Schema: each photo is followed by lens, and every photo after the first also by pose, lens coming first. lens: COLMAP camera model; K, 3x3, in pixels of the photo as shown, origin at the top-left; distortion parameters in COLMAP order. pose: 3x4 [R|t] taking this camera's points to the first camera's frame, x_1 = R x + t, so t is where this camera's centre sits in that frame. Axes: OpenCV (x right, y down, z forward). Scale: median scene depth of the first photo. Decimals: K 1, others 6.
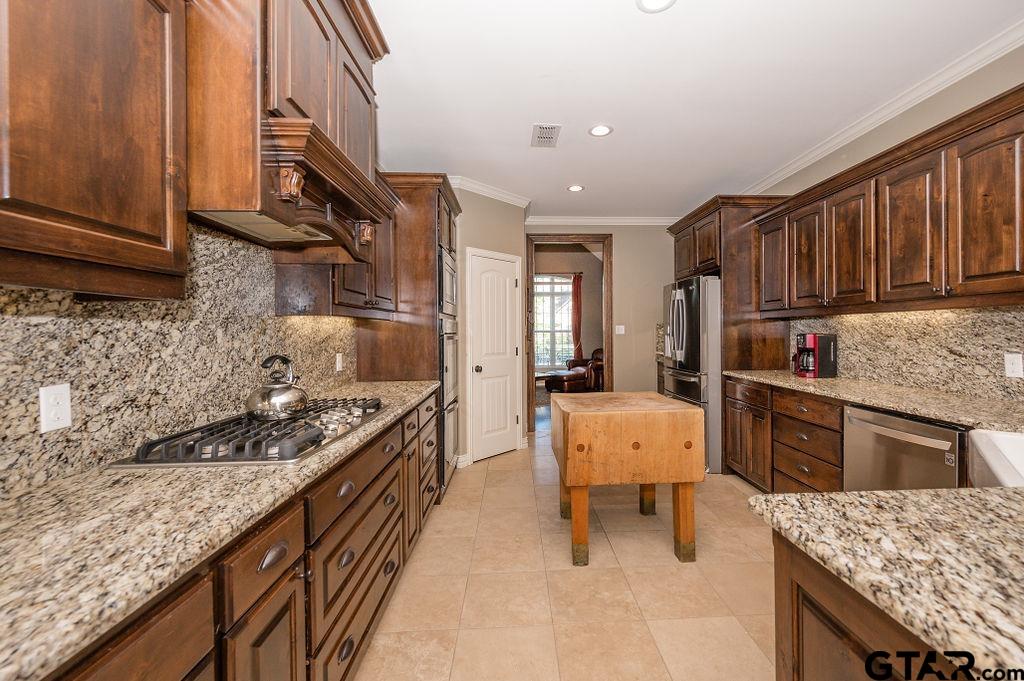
lens RADIAL K [[416.3, 0, 533.3], [0, 416.3, 332.6], [0, 0, 1]] dist [-0.000908, 0.000118]
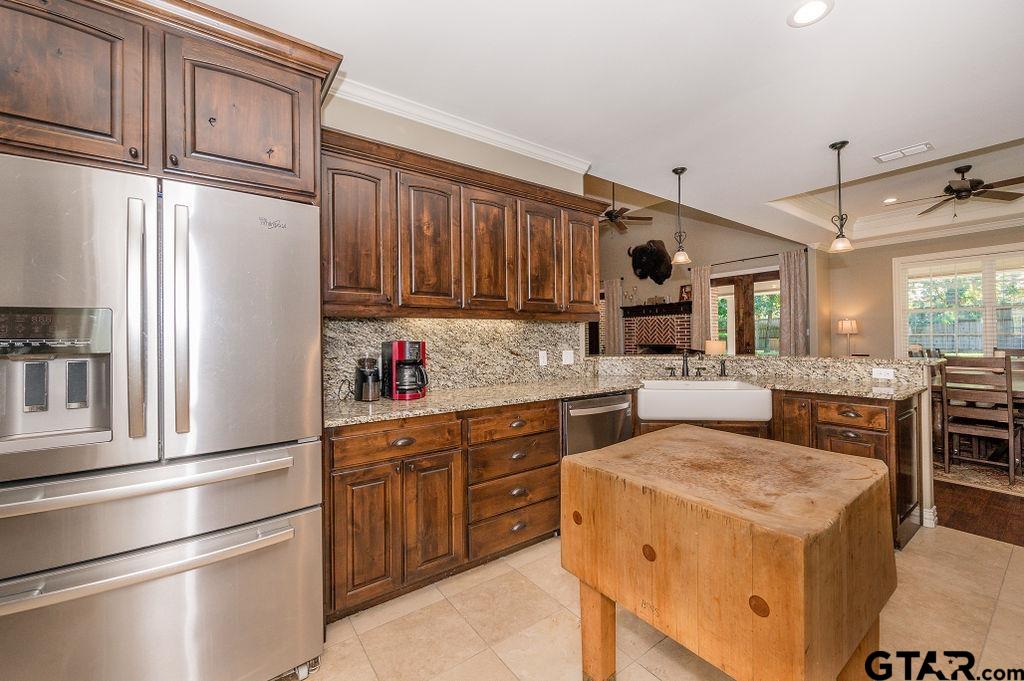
lens RADIAL K [[416.3, 0, 533.3], [0, 416.3, 332.6], [0, 0, 1]] dist [-0.000908, 0.000118]
pose [[-0.567148, 0.023593, 0.823278, -0.096006], [0.018036, 0.999706, -0.016224, 0.004713], [-0.823418, 0.005647, -0.567407, 1.388023]]
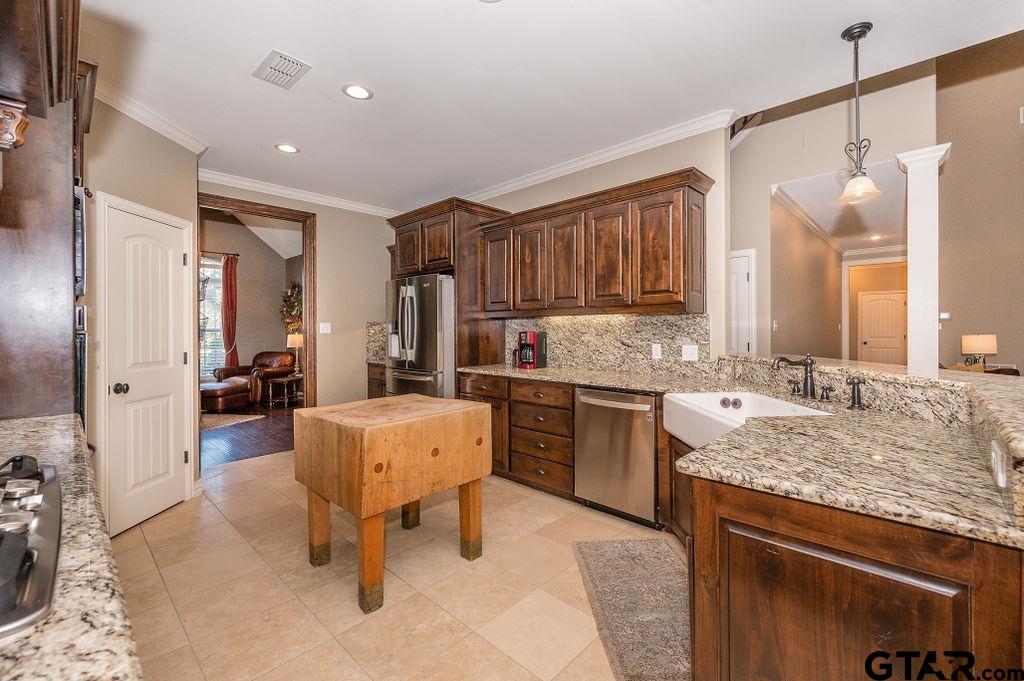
lens RADIAL K [[434.3, 0, 534.7], [0, 434.3, 330.3], [0, 0, 1]] dist [0.000329, -0.000154]
pose [[0.708736, 0.001110, 0.705473, -0.218205], [0.002452, 0.999989, -0.004036, 0.004602], [-0.705470, 0.004590, 0.708725, 0.127072]]
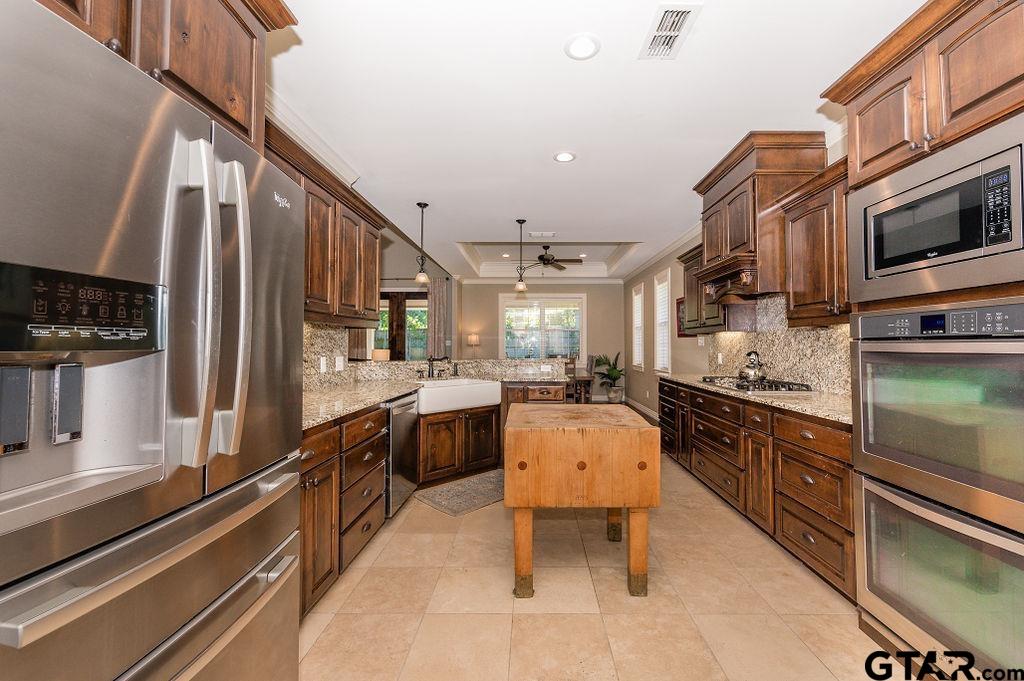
lens RADIAL K [[416.3, 0, 533.3], [0, 416.3, 332.6], [0, 0, 1]] dist [-0.000908, 0.000118]
pose [[-0.999010, 0.007793, 0.043801, 0.231016], [0.006560, 0.999580, -0.028218, 0.007174], [-0.044003, -0.027903, -0.998642, 1.787127]]
